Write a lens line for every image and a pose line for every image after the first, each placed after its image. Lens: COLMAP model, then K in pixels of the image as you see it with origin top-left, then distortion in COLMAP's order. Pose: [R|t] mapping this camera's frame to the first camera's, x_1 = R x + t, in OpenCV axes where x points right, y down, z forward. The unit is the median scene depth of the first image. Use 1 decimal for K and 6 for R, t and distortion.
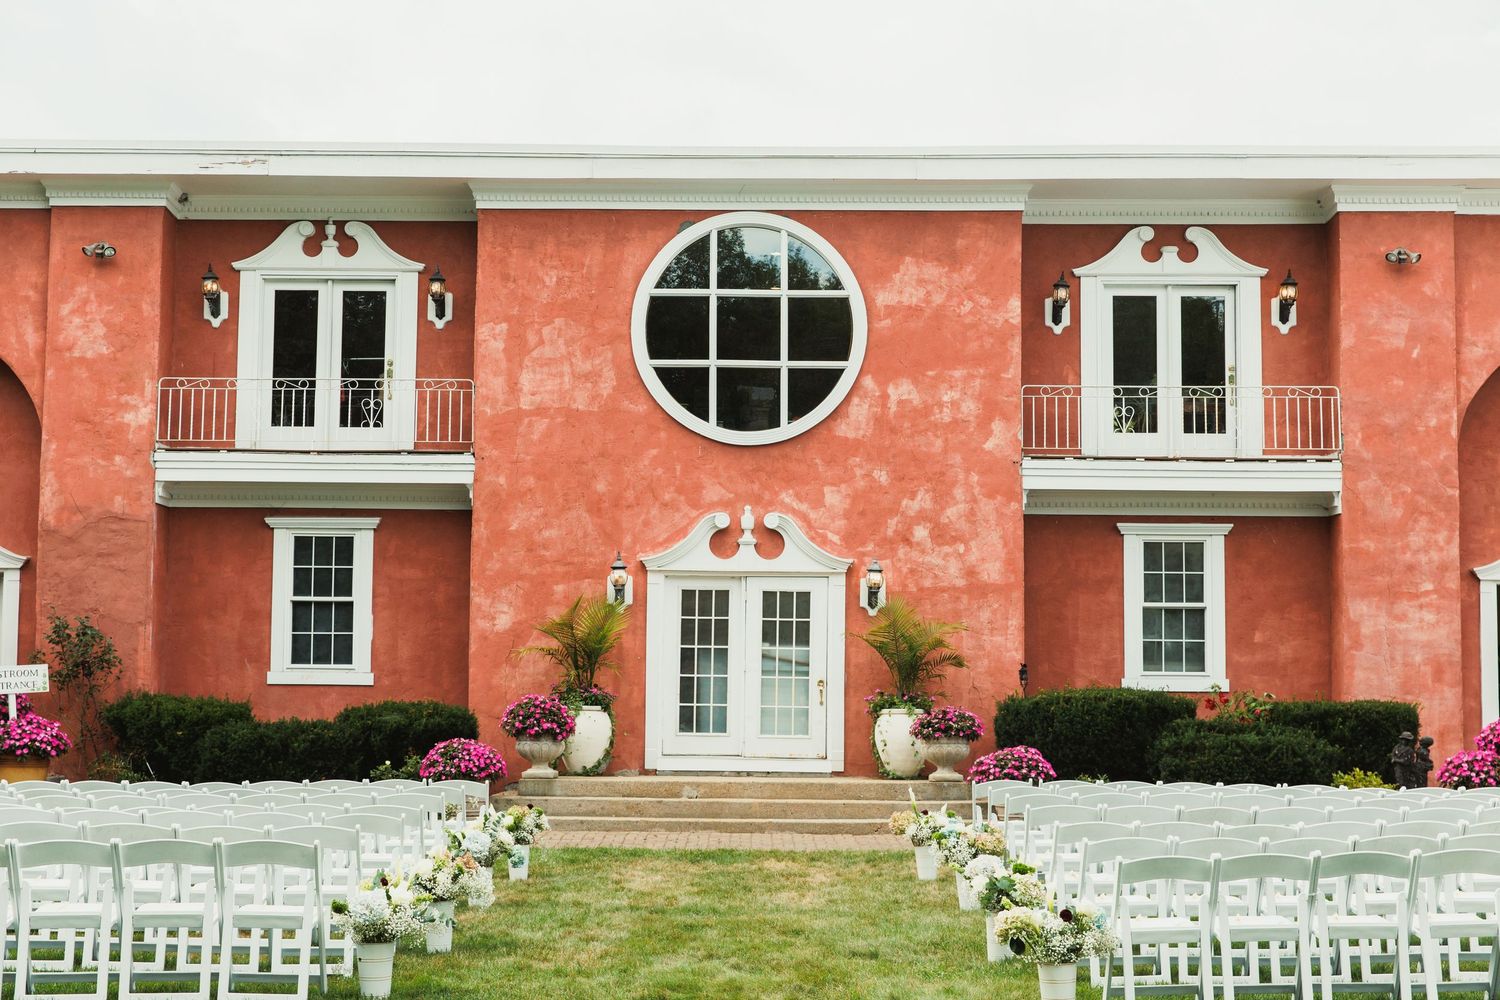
lens RADIAL K [[2153.4, 0, 750.0], [0, 2153.4, 500.0], [0, 0, 1]] dist [0.004559, 0.003205]
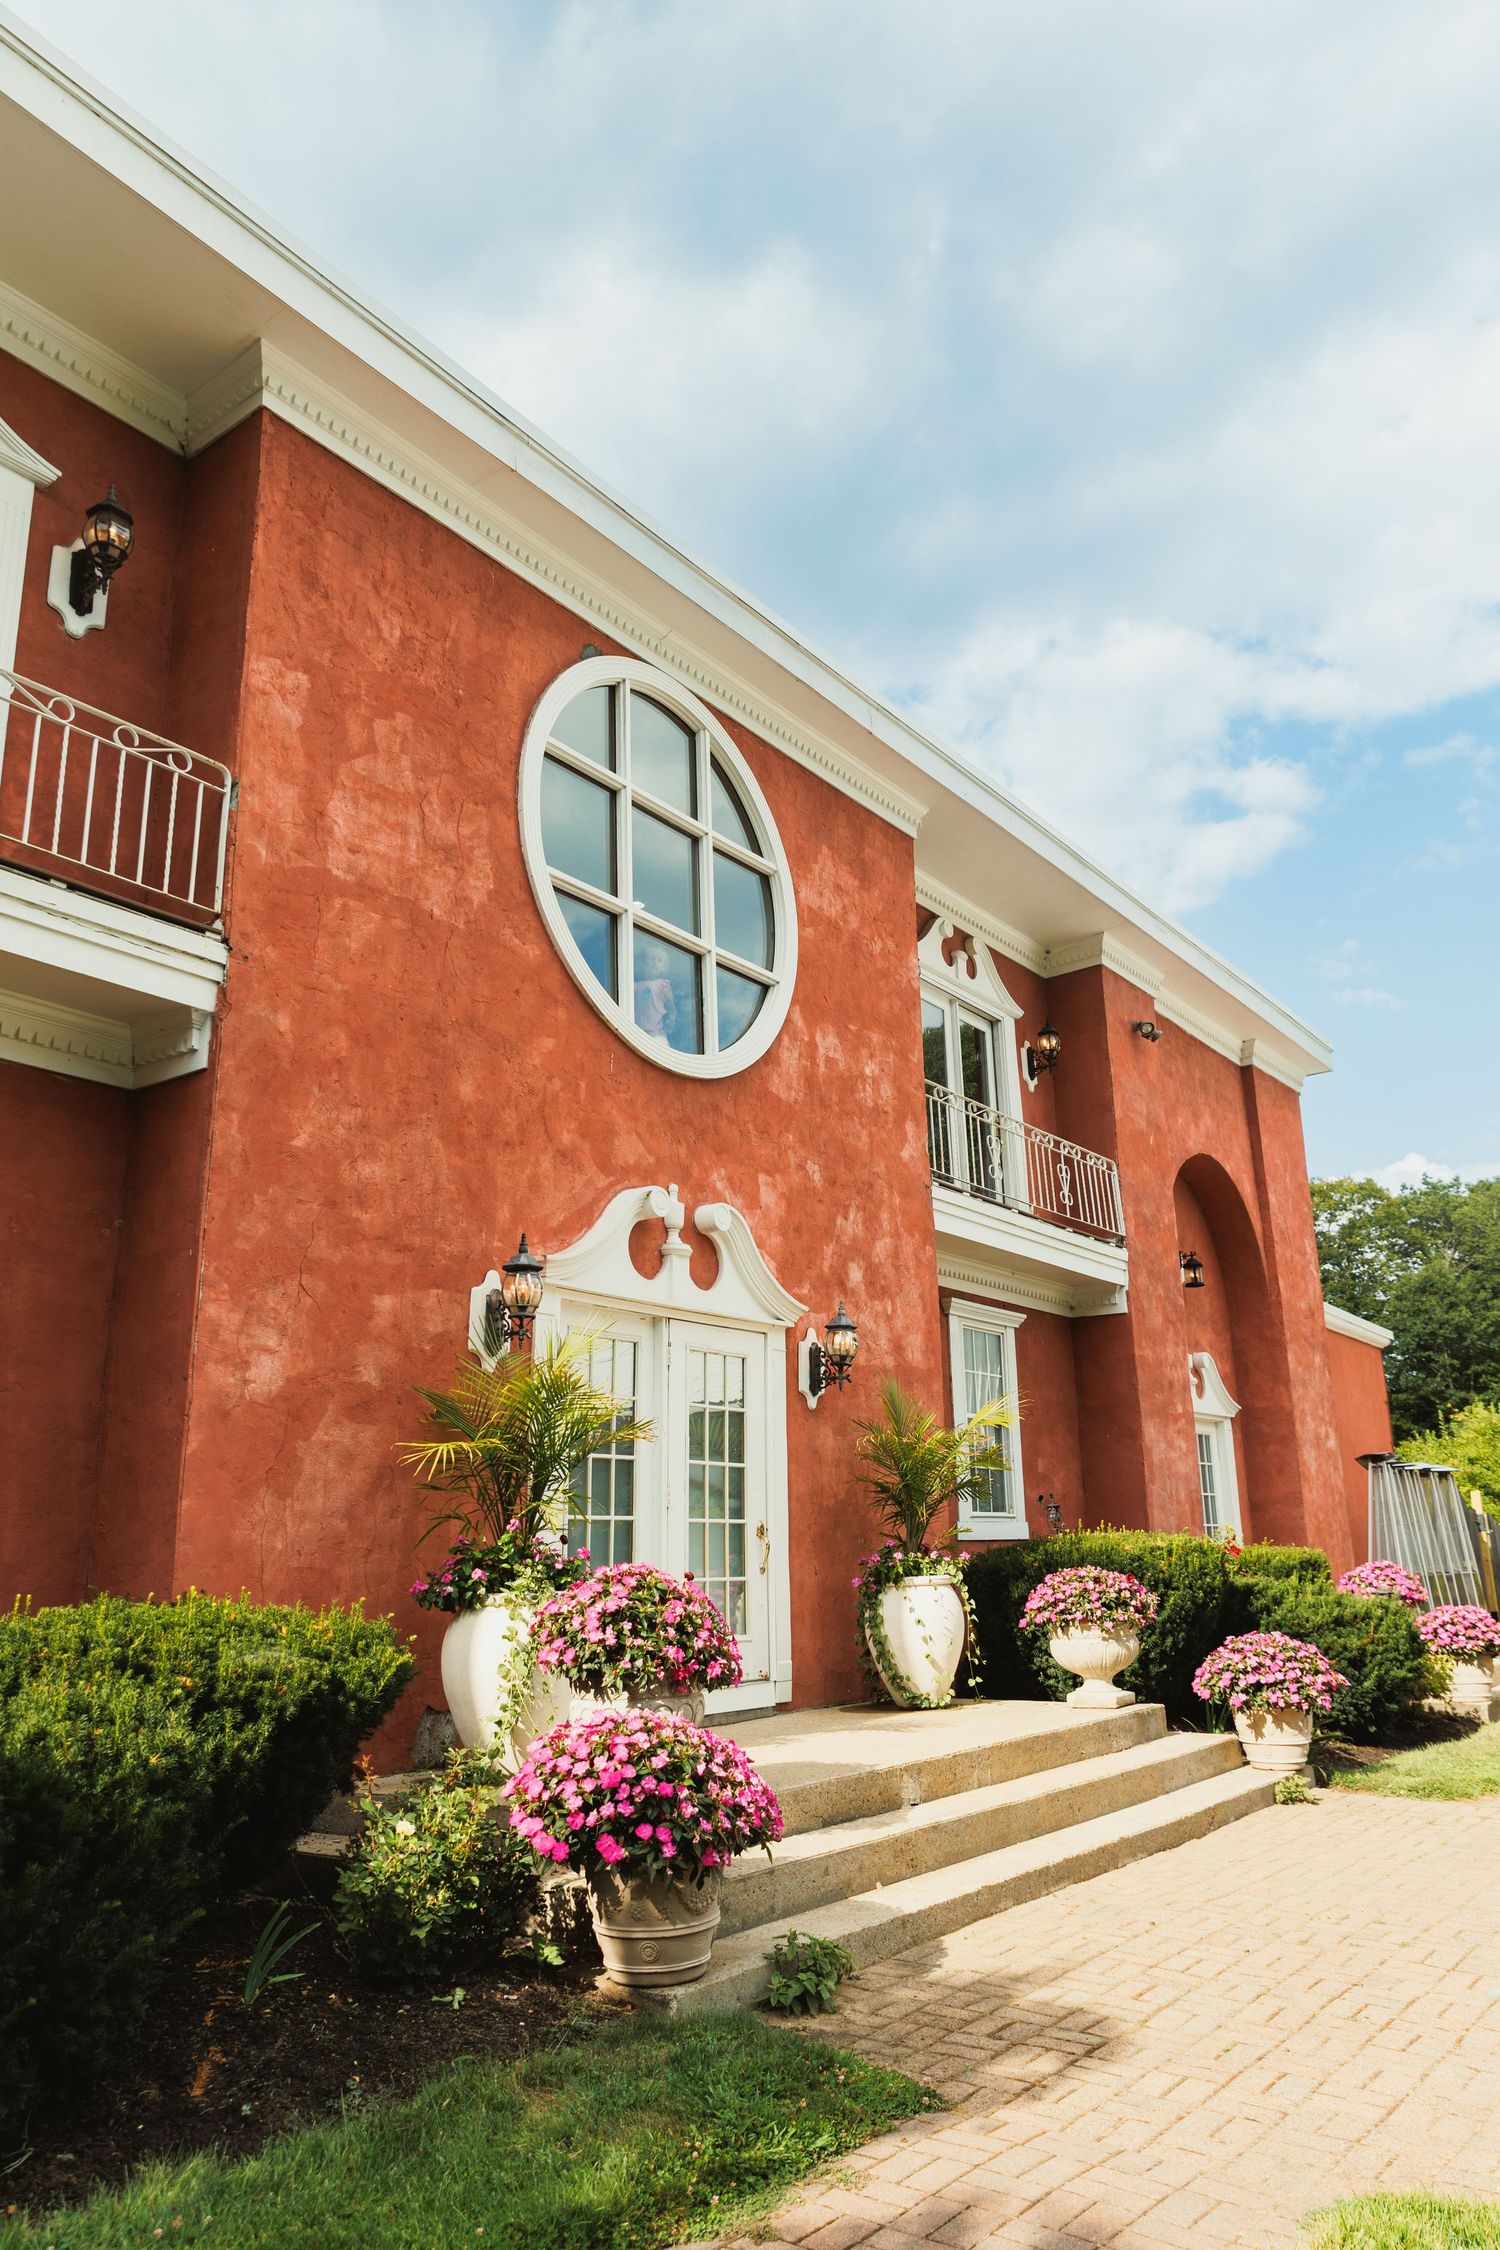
lens RADIAL K [[1557.1, 0, 750.0], [0, 1557.1, 1125.0], [0, 0, 1]] dist [0.008672, 0.001274]
pose [[0.588684, 0.195422, 0.784386, -0.290027], [-0.048168, 0.977094, -0.207283, 0.066300], [-0.806927, 0.084242, 0.584612, 0.760763]]
